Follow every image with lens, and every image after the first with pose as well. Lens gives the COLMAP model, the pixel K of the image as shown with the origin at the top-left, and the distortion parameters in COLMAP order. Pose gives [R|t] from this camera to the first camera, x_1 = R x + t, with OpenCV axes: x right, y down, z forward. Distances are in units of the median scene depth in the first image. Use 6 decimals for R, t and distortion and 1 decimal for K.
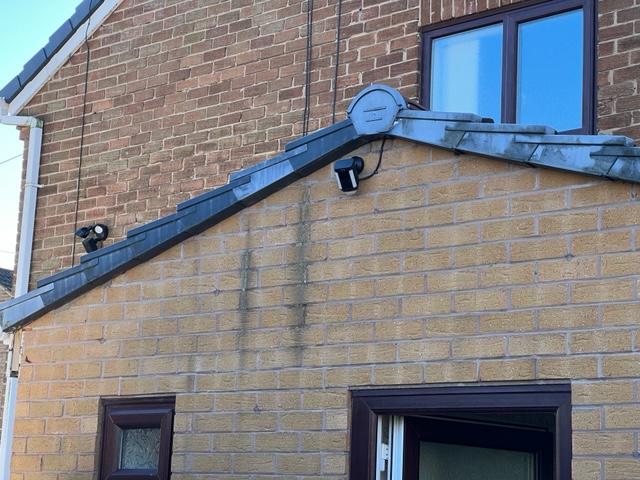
lens RADIAL K [[1447.6, 0, 320.0], [0, 1447.6, 240.0], [0, 0, 1]] dist [0.217960, 0.377352]
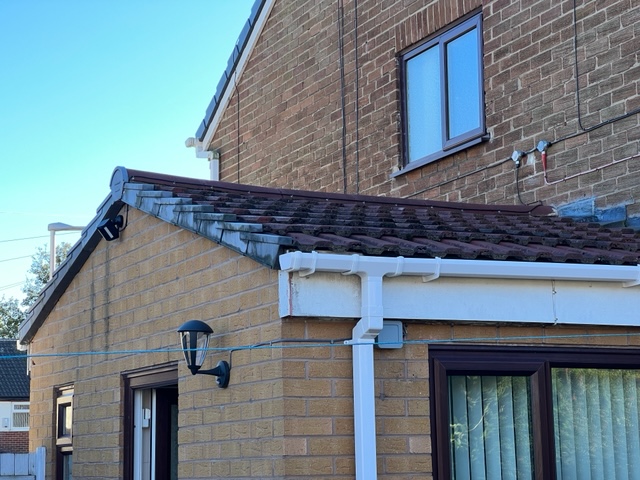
lens RADIAL K [[1447.6, 0, 320.0], [0, 1447.6, 240.0], [0, 0, 1]] dist [0.217960, 0.377352]
pose [[0.911392, -0.117008, -0.394554, 0.459600], [0.133333, 0.990971, 0.014110, -0.015124], [0.389341, -0.065467, 0.918764, -0.157488]]
